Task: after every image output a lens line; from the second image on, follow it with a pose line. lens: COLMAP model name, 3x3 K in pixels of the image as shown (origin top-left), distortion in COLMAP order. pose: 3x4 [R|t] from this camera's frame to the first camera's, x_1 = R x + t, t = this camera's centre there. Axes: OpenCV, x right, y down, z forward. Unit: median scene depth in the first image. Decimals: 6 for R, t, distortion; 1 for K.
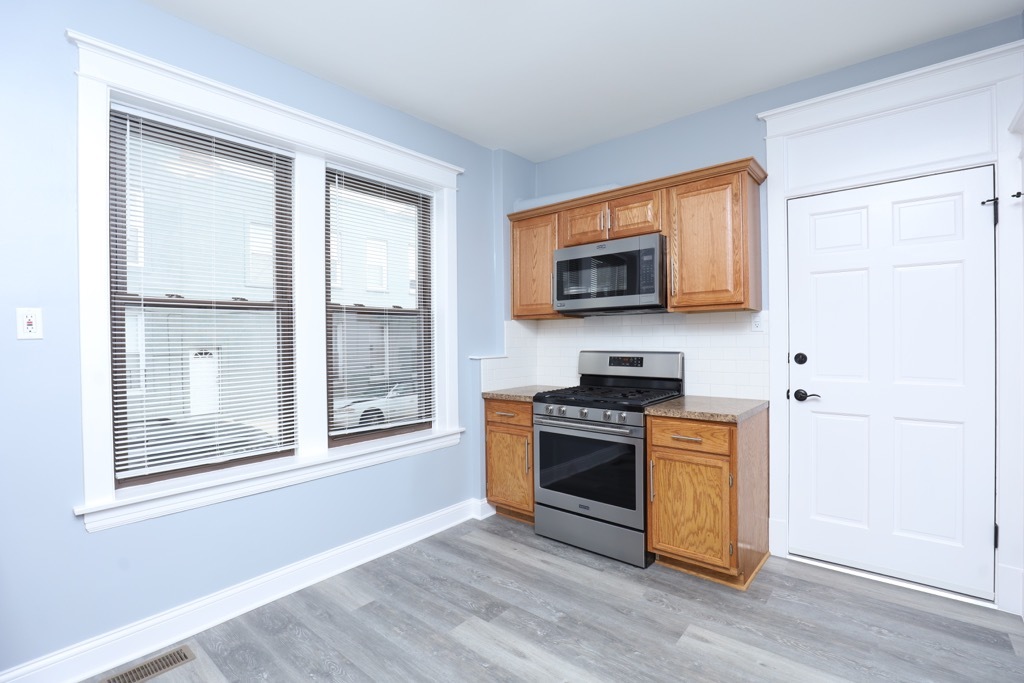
lens RADIAL K [[470.1, 0, 518.3], [0, 470.1, 340.2], [0, 0, 1]] dist [-0.038818, 0.008676]
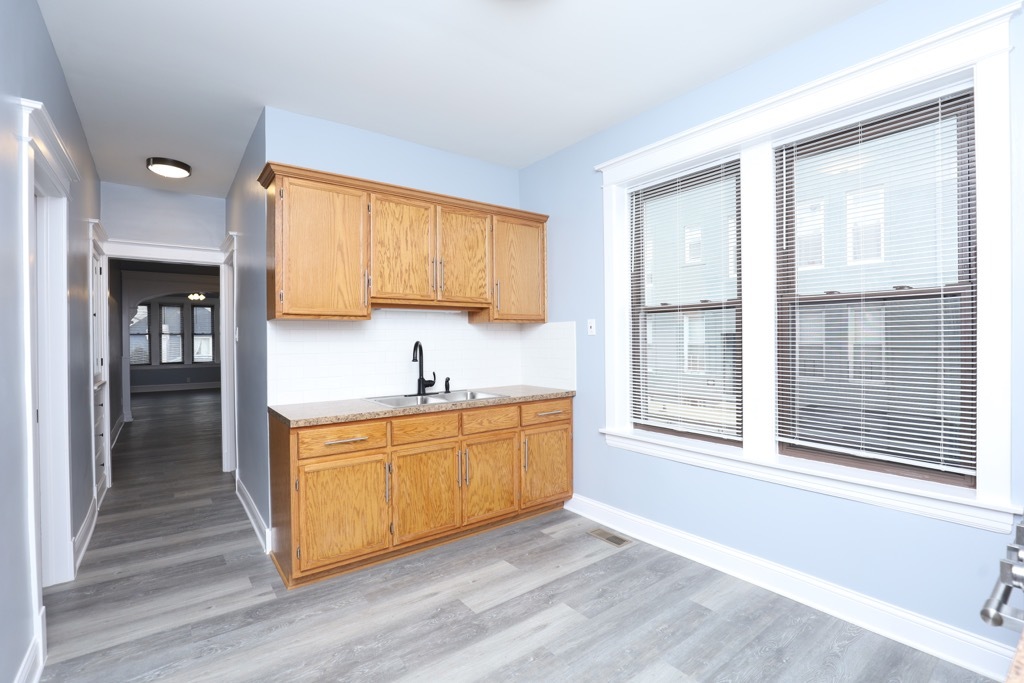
lens RADIAL K [[470.1, 0, 518.3], [0, 470.1, 340.2], [0, 0, 1]] dist [-0.038818, 0.008676]
pose [[-0.215389, 0.016896, -0.976382, 0.673638], [0.005486, 0.999855, 0.016092, -0.010789], [0.976513, -0.001891, -0.215451, 0.793897]]
